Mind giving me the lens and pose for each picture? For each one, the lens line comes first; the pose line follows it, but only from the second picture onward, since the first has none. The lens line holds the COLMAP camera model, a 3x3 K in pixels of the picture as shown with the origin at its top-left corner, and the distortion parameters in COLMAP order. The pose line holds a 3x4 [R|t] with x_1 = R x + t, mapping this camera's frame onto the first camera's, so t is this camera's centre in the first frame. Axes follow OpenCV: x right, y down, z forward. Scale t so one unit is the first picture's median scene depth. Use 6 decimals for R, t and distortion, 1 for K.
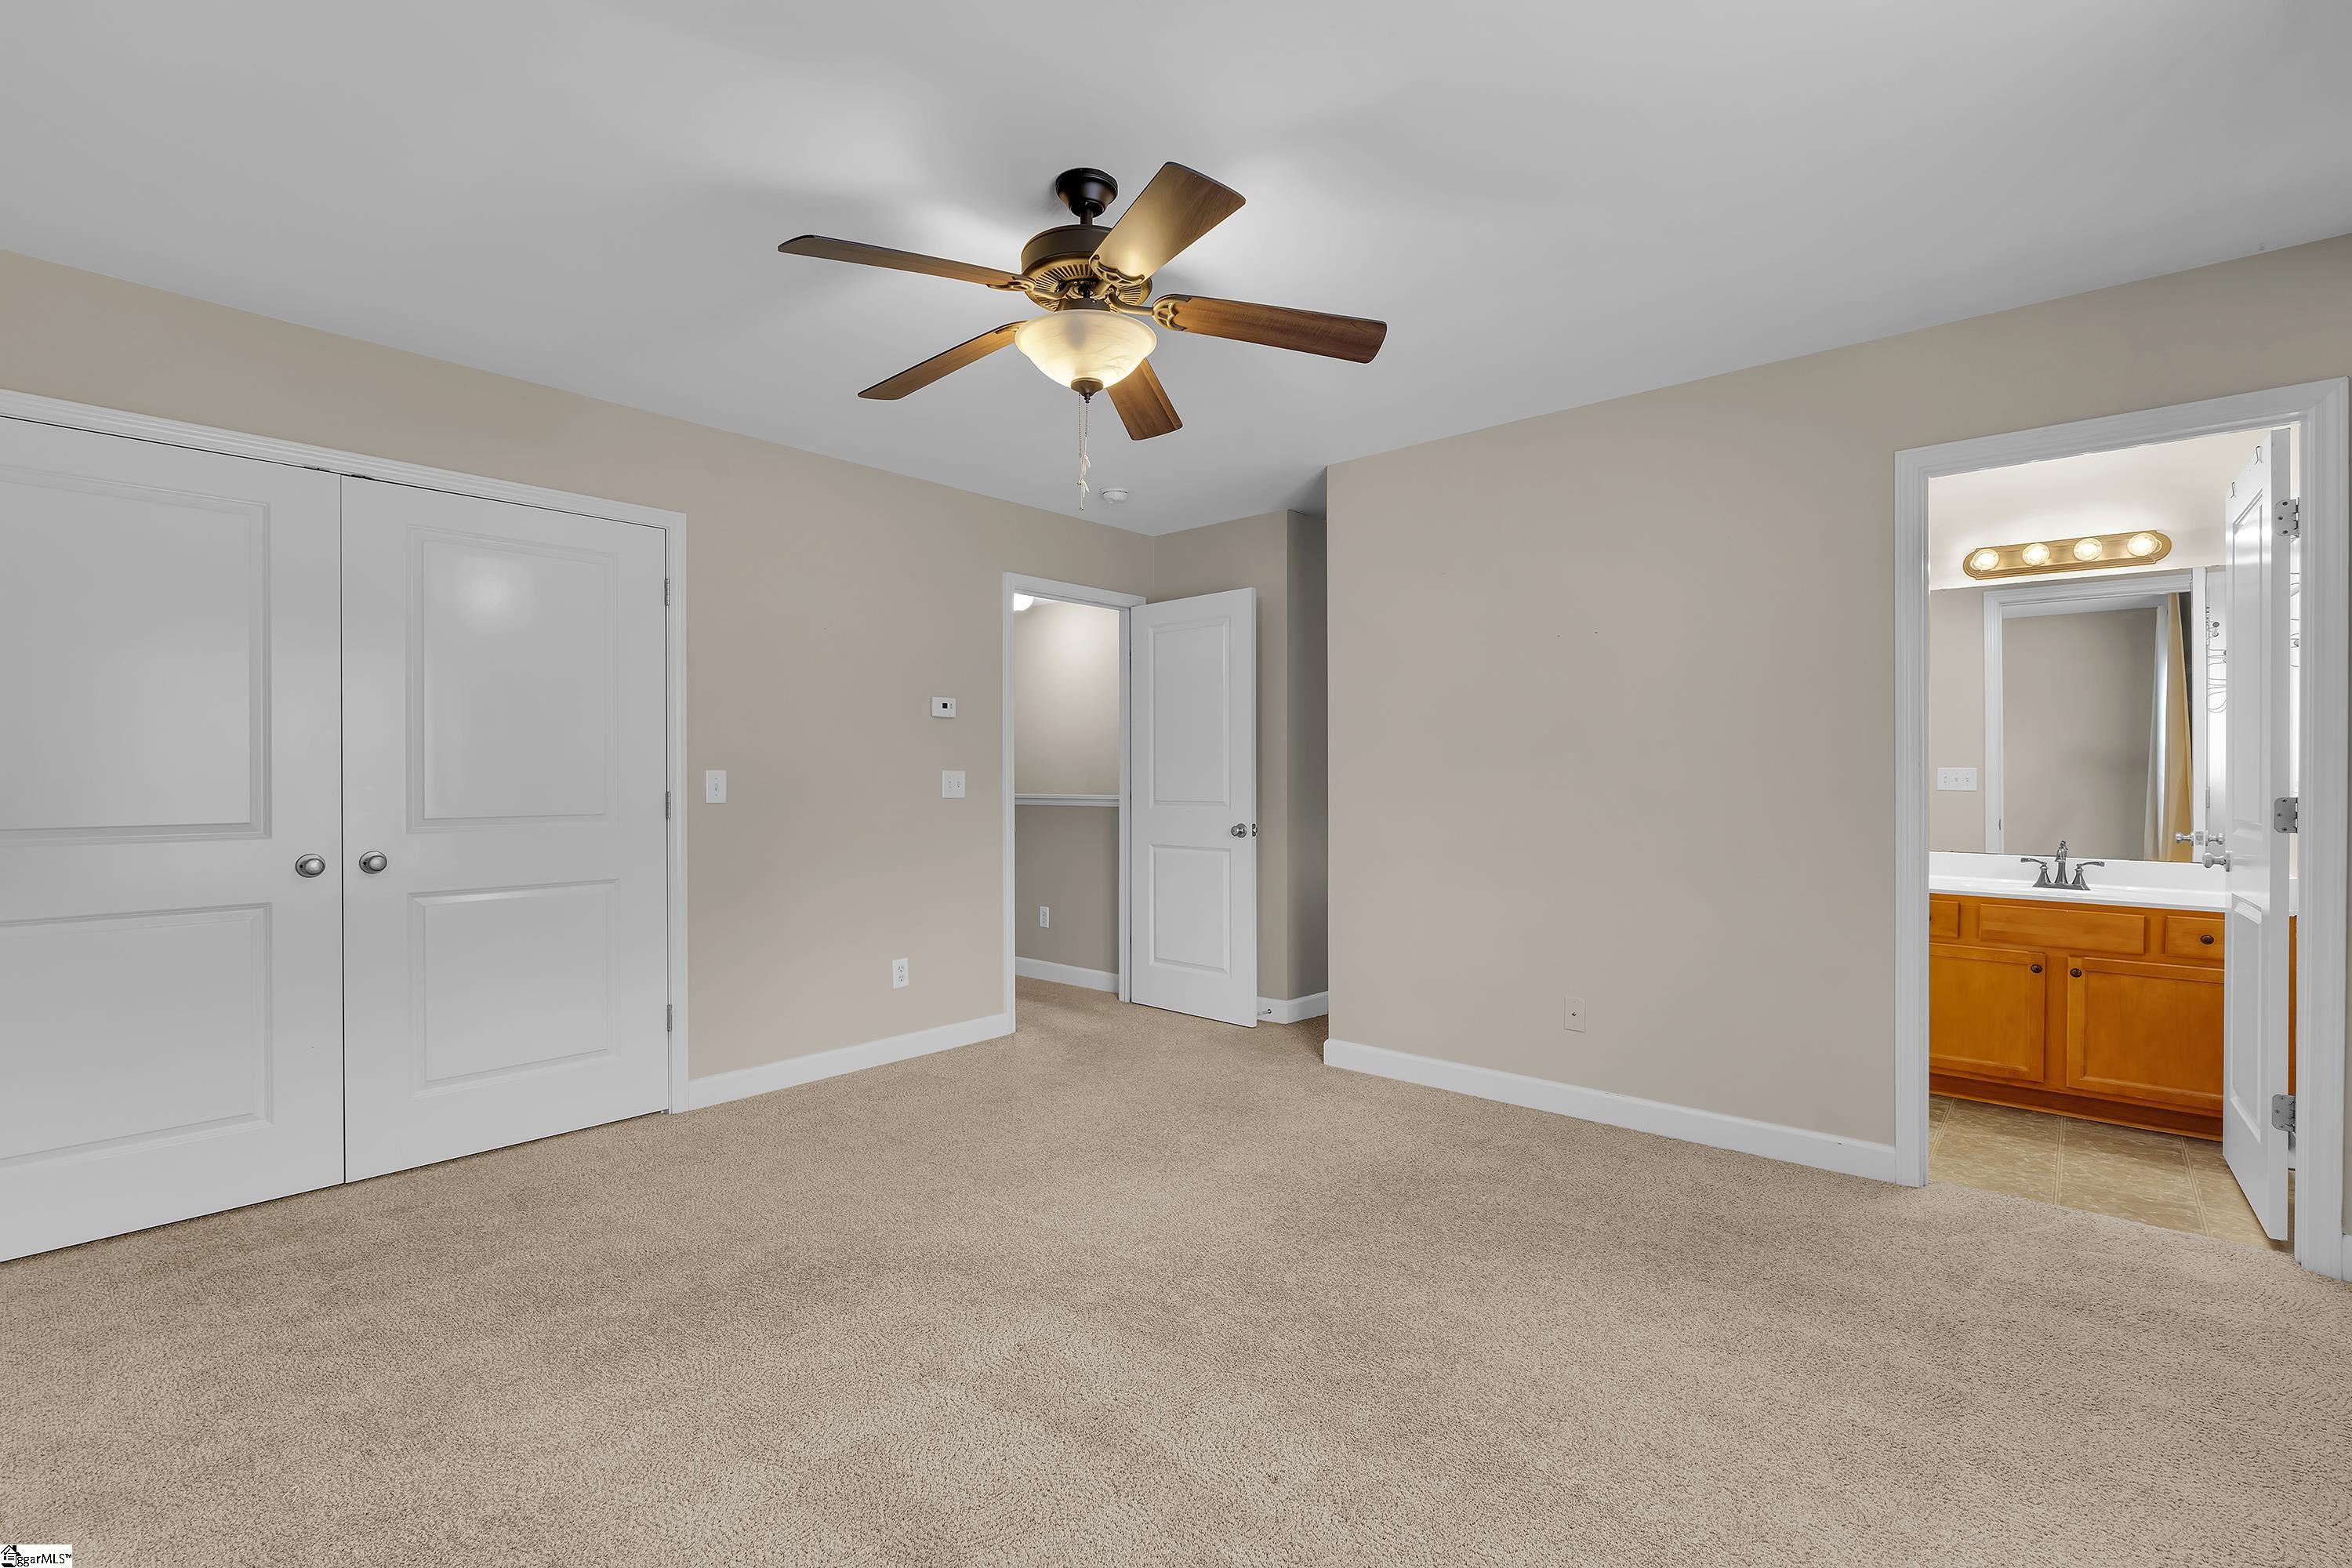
lens RADIAL K [[1121.5, 0, 1176.0], [0, 1121.5, 784.0], [0, 0, 1]] dist [-0.001346, -0.000173]
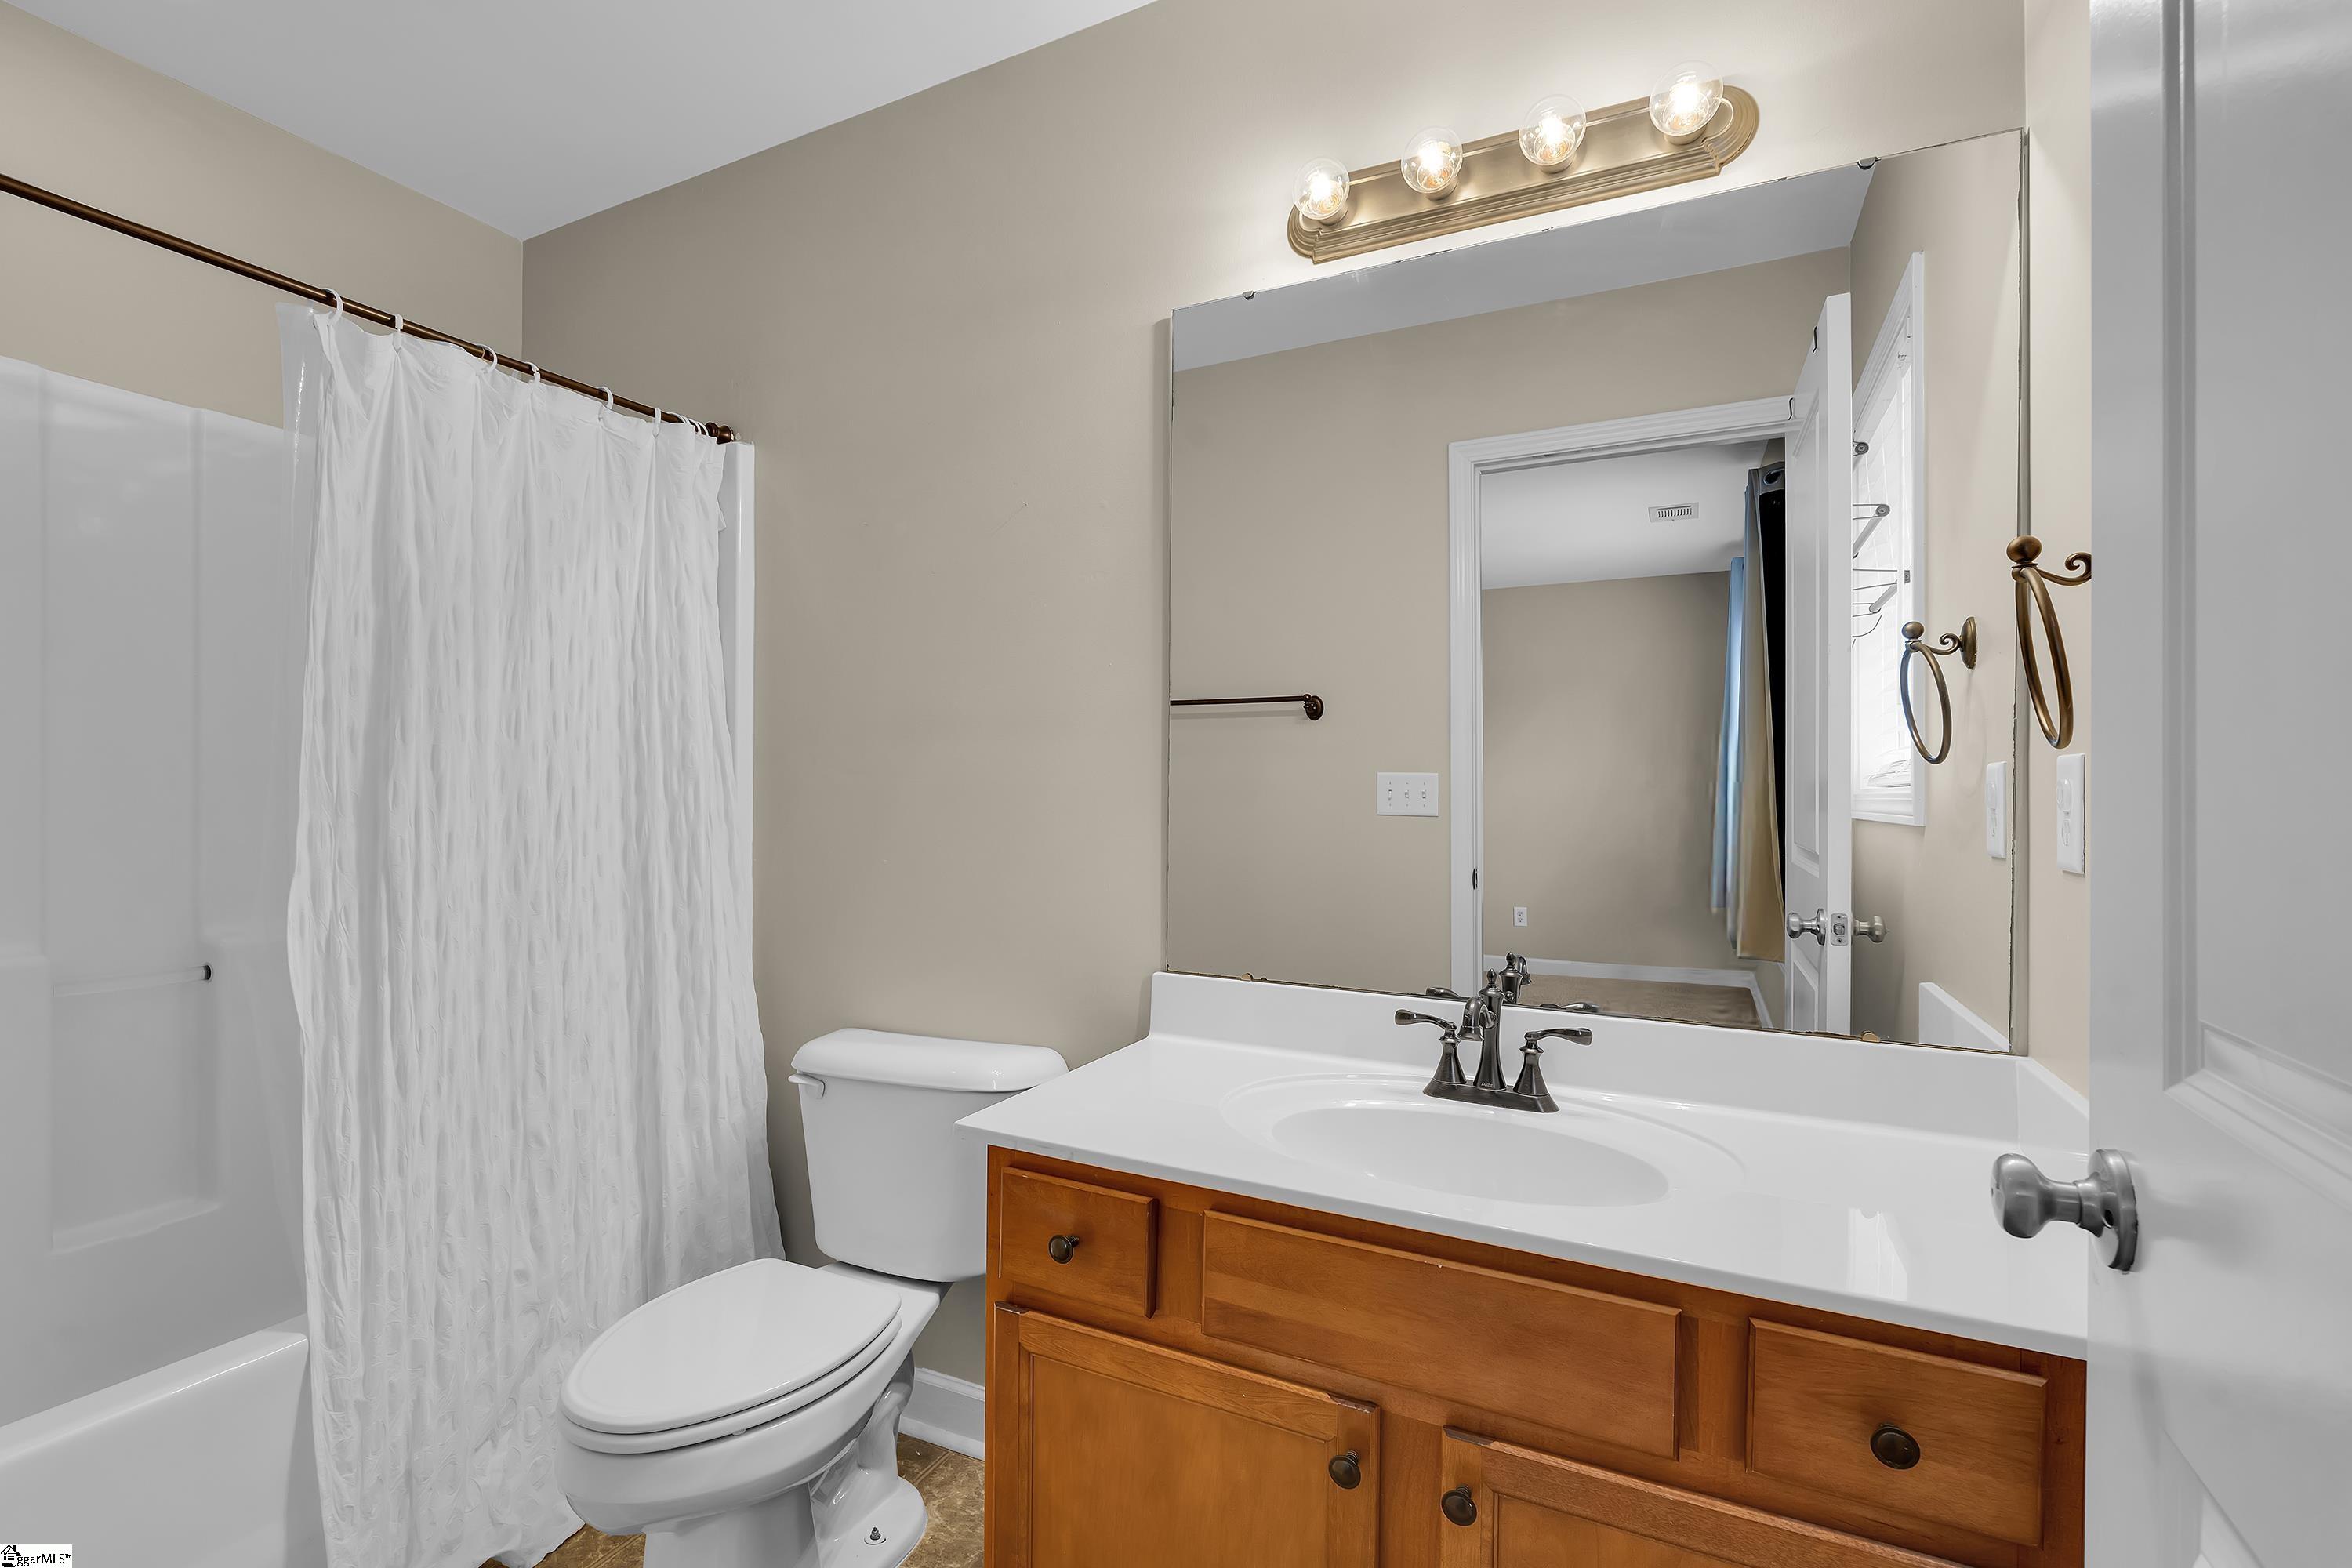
lens RADIAL K [[1035.5, 0, 1173.7], [0, 1035.5, 789.3], [0, 0, 1]] dist [-0.001598, 0.000305]
pose [[0.974561, 0.006602, 0.224024, 0.655691], [-0.004305, 0.999933, -0.010739, -0.001168], [-0.224080, 0.009501, 0.974524, 0.744555]]
